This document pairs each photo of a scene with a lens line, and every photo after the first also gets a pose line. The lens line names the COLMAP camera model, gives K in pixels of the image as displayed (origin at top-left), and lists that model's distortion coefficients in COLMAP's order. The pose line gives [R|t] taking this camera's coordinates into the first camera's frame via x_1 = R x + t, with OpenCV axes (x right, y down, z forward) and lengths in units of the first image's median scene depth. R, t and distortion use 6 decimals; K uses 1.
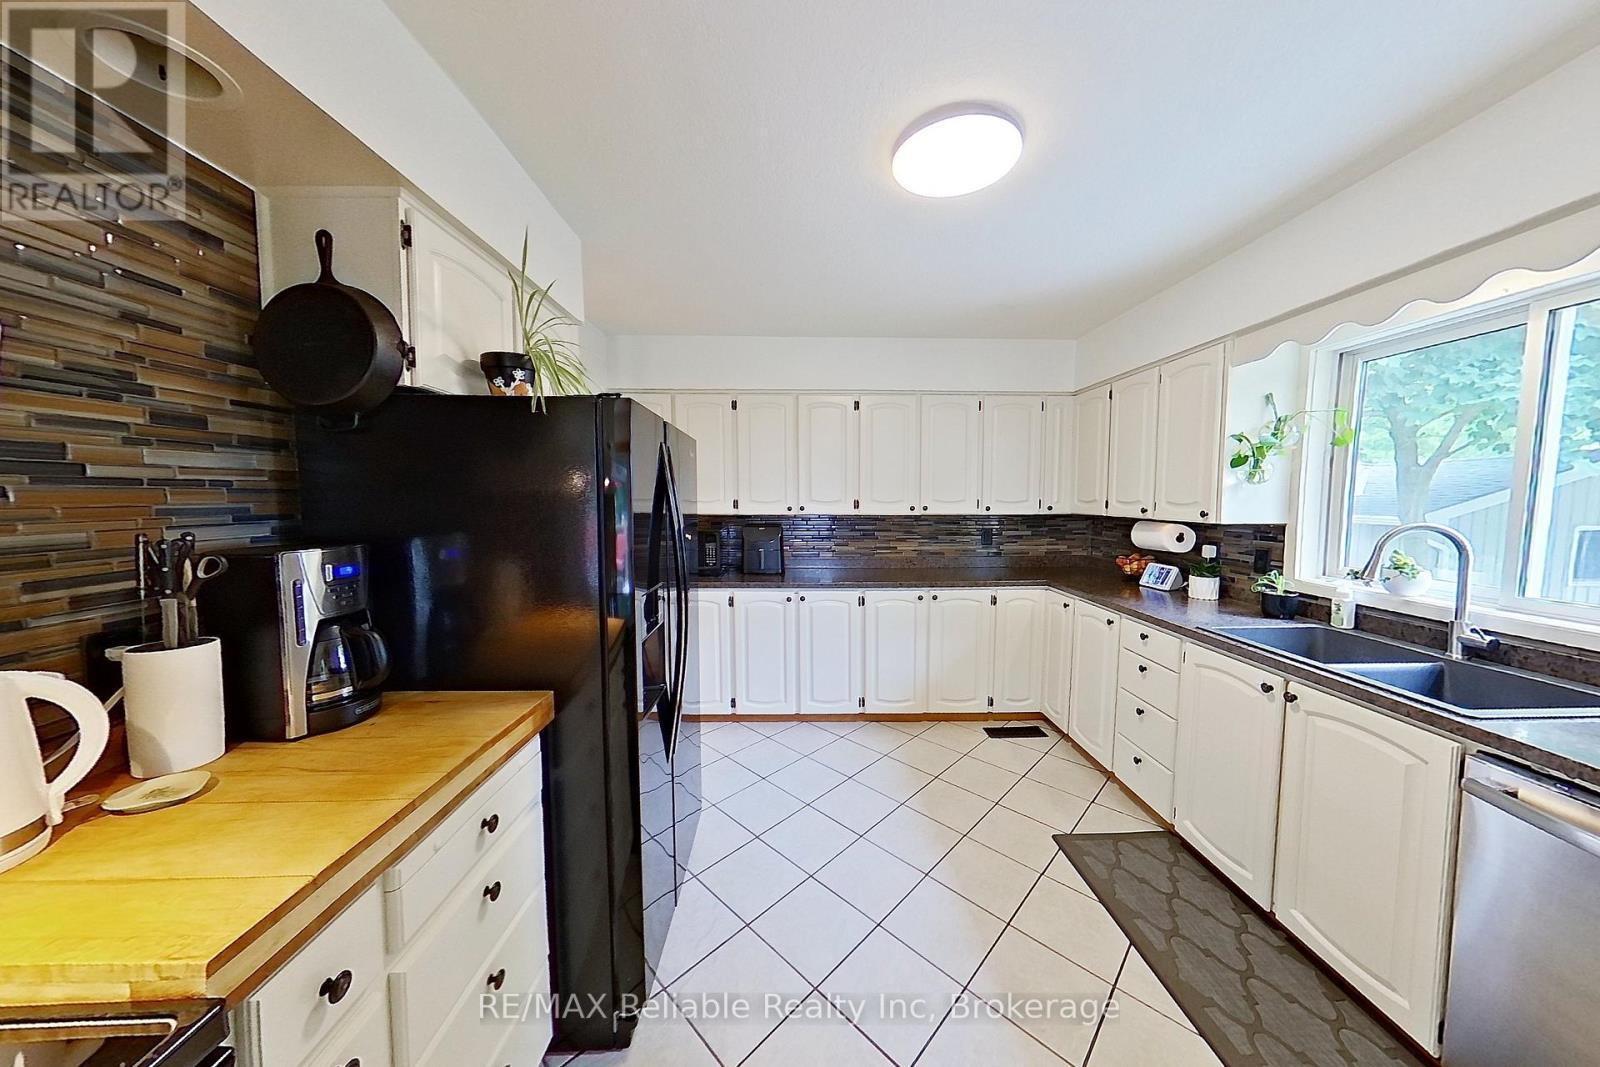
lens RADIAL K [[514.4, 0, 797.8], [0, 514.4, 531.0], [0, 0, 1]] dist [-0.000607, 0.000075]
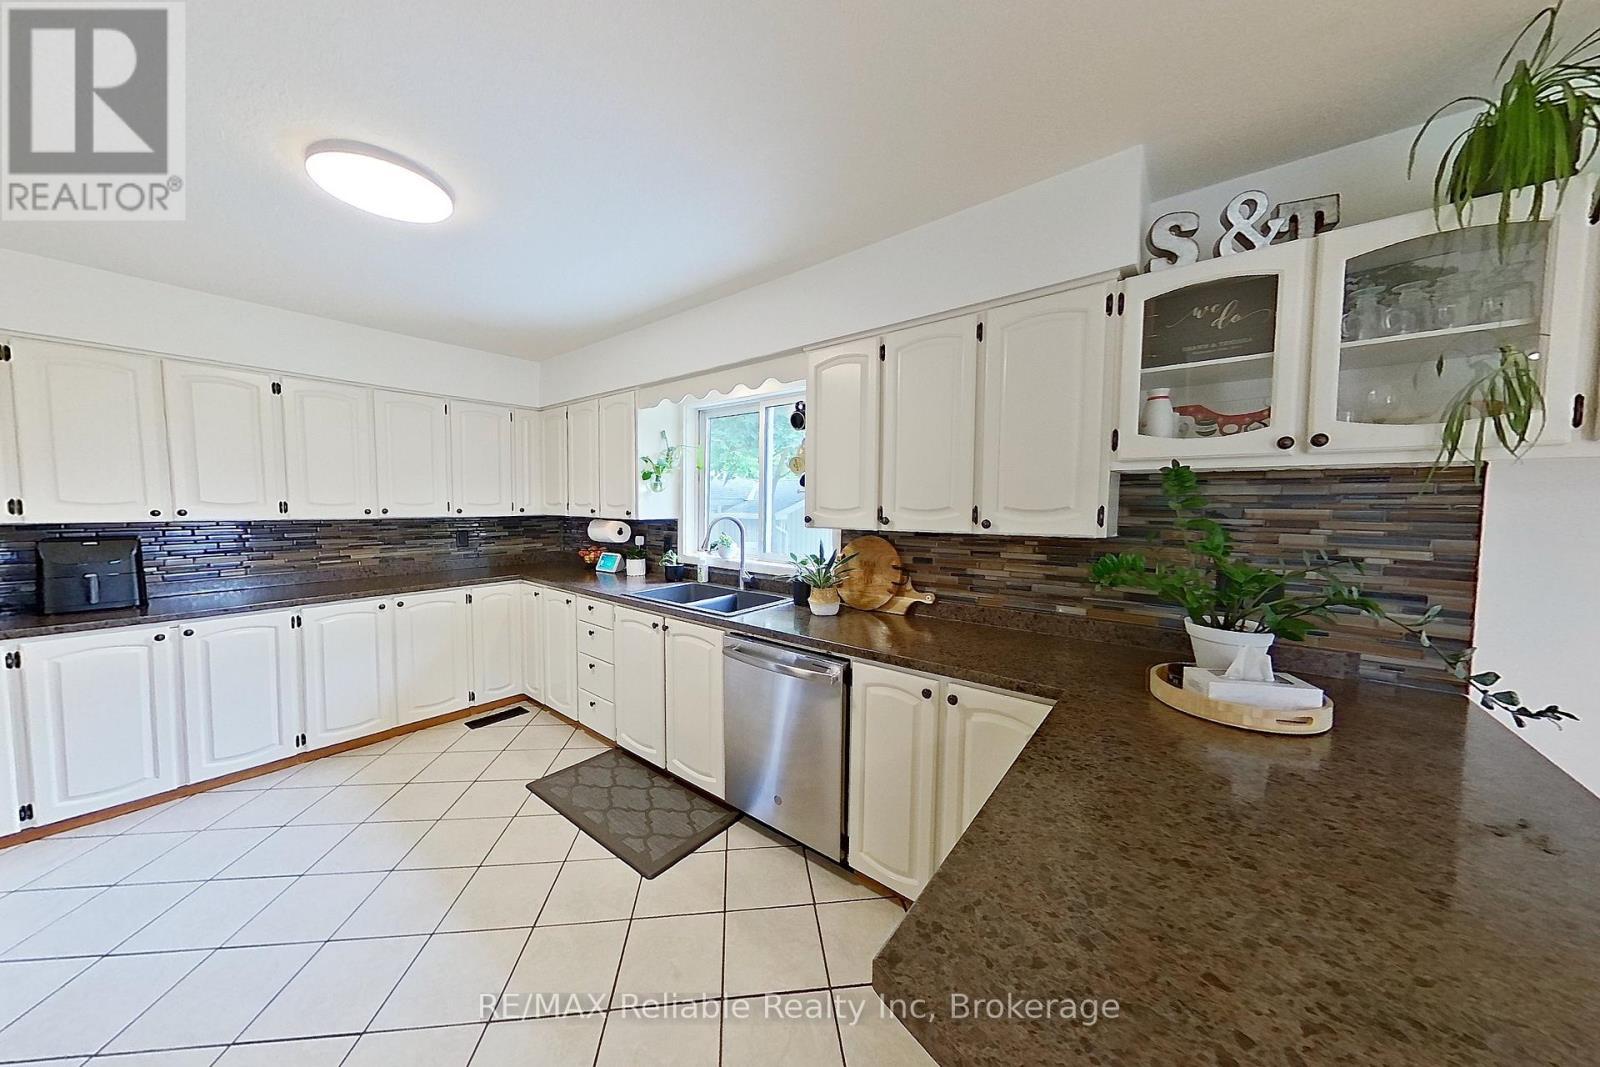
lens RADIAL K [[514.4, 0, 797.8], [0, 514.4, 531.0], [0, 0, 1]] dist [-0.000607, 0.000075]
pose [[0.638858, -0.033559, 0.768592, 0.008245], [0.045242, 0.998958, 0.006012, 0.023984], [-0.767993, 0.030933, 0.639711, -0.207558]]
